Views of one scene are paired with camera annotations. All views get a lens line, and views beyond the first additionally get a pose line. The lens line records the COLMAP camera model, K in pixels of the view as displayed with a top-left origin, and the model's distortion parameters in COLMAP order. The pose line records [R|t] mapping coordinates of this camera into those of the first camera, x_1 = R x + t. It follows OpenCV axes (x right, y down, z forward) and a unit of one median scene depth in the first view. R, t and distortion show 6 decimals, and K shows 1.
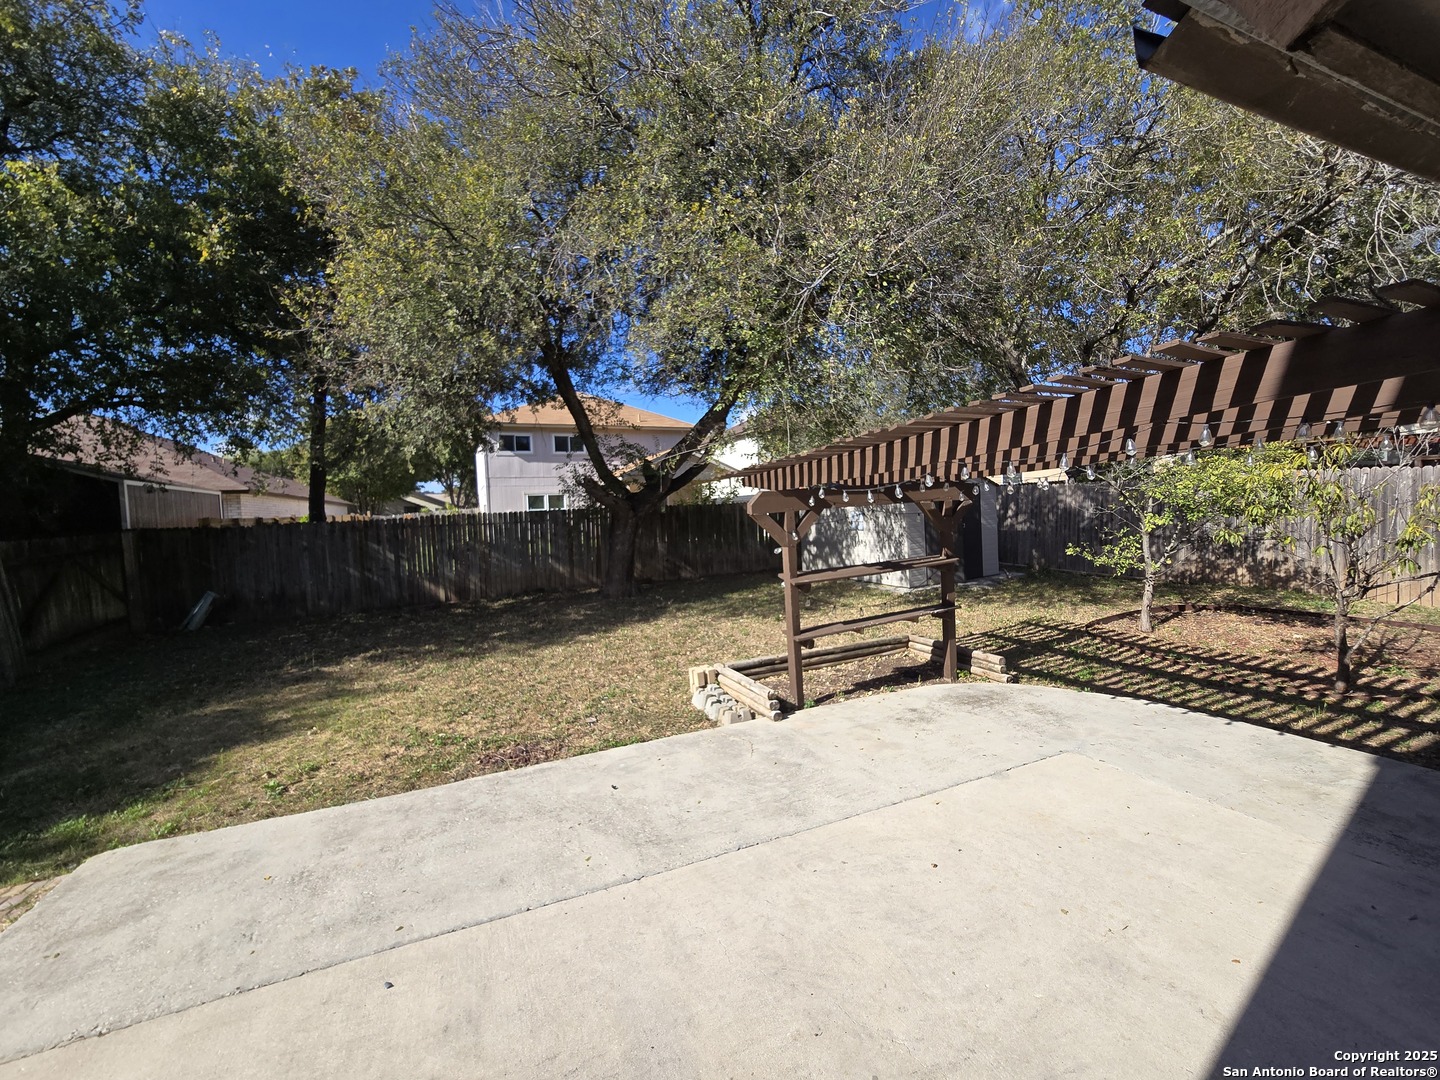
lens RADIAL K [[586.3, 0, 728.4], [0, 586.3, 535.7], [0, 0, 1]] dist [-0.010082, 0.002270]
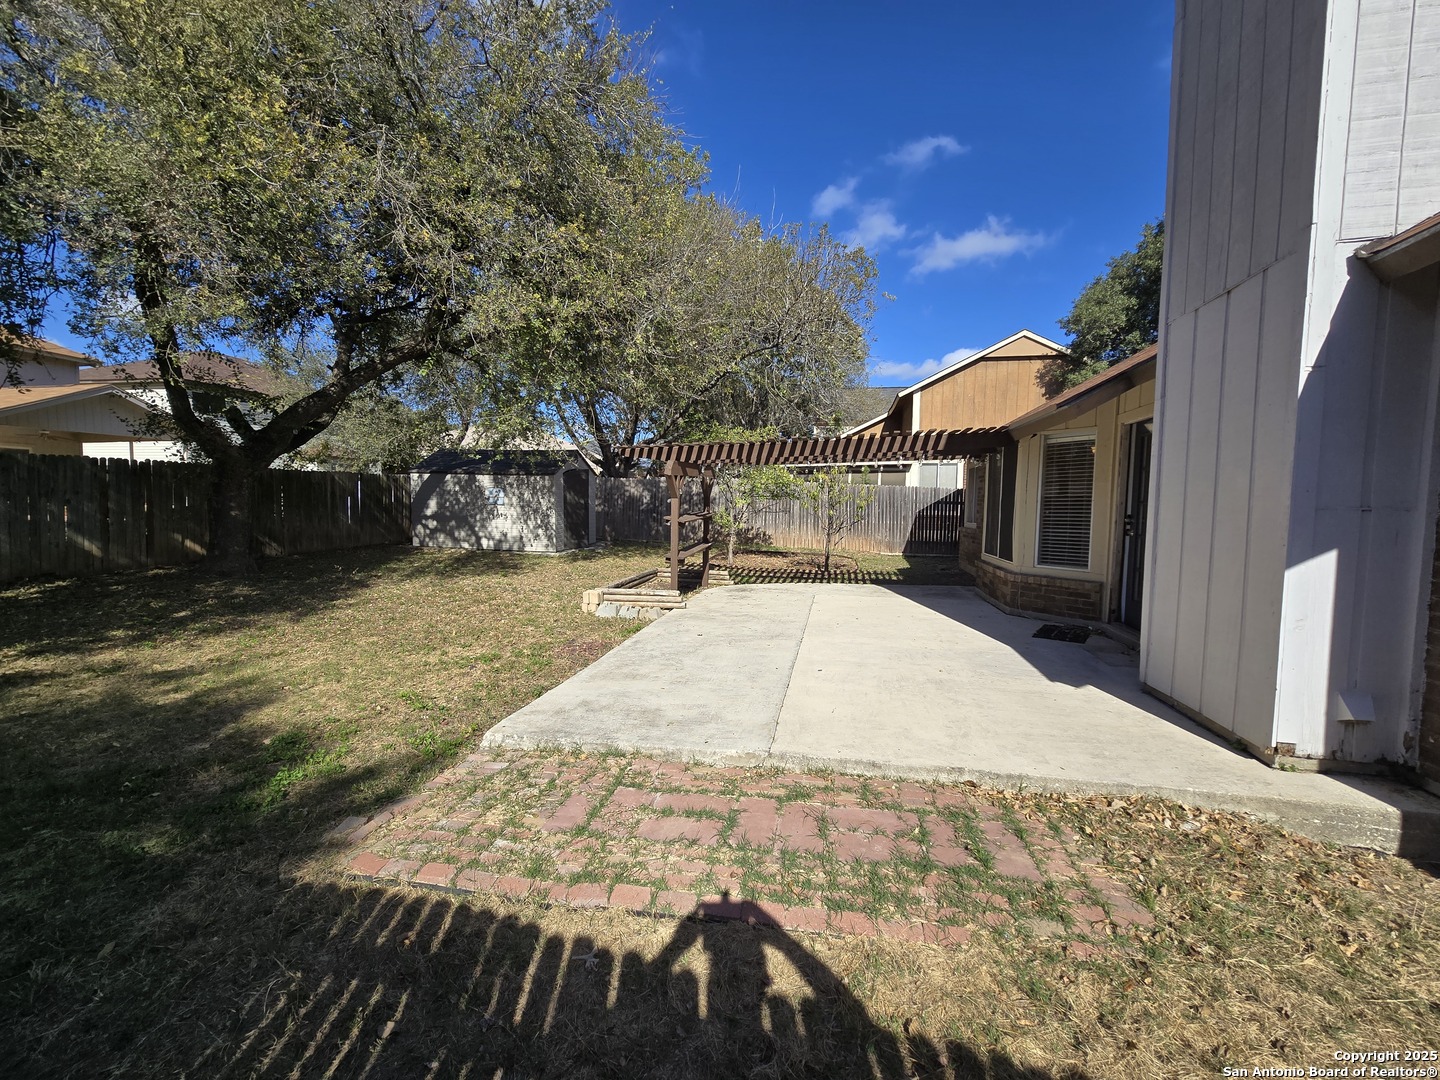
lens RADIAL K [[586.3, 0, 710.3], [0, 586.3, 540.7], [0, 0, 1]] dist [-0.010082, 0.002270]
pose [[0.591095, -0.004015, 0.806592, -0.438131], [-0.003844, 0.999962, 0.007794, 0.048551], [-0.806593, -0.007708, 0.591058, 0.010430]]
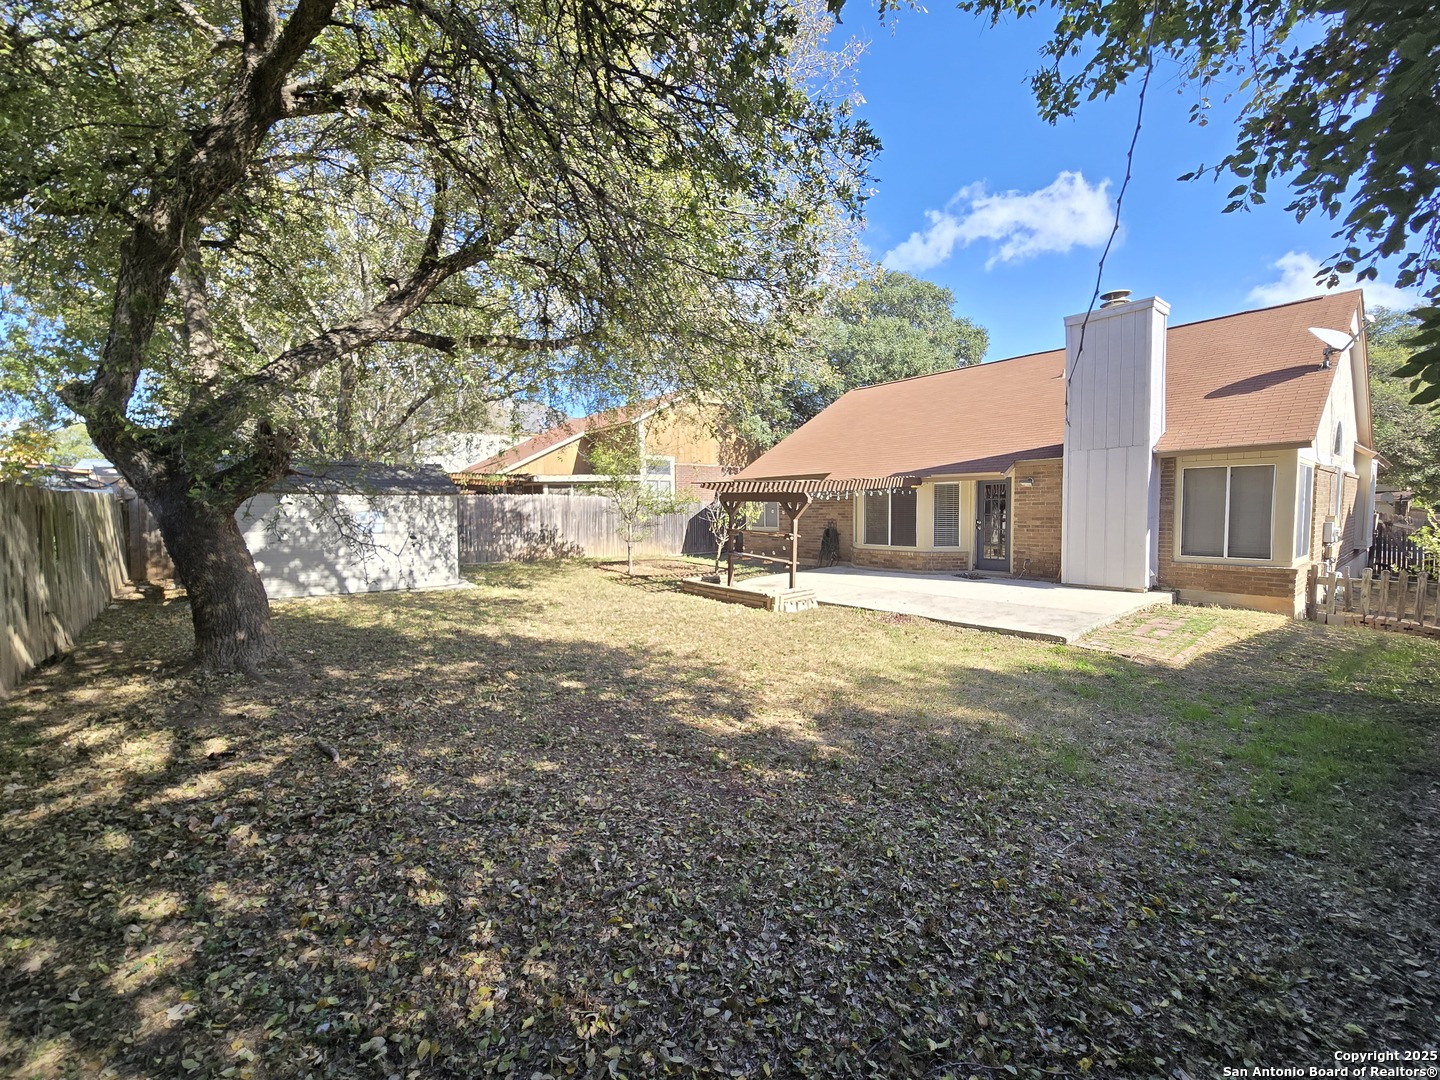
lens RADIAL K [[586.3, 0, 719.0], [0, 586.3, 539.7], [0, 0, 1]] dist [-0.010082, 0.002270]
pose [[-0.257178, -0.012481, 0.966284, -0.744597], [0.063007, 0.997572, 0.029654, 0.006193], [-0.964308, 0.068509, -0.255767, 0.725444]]
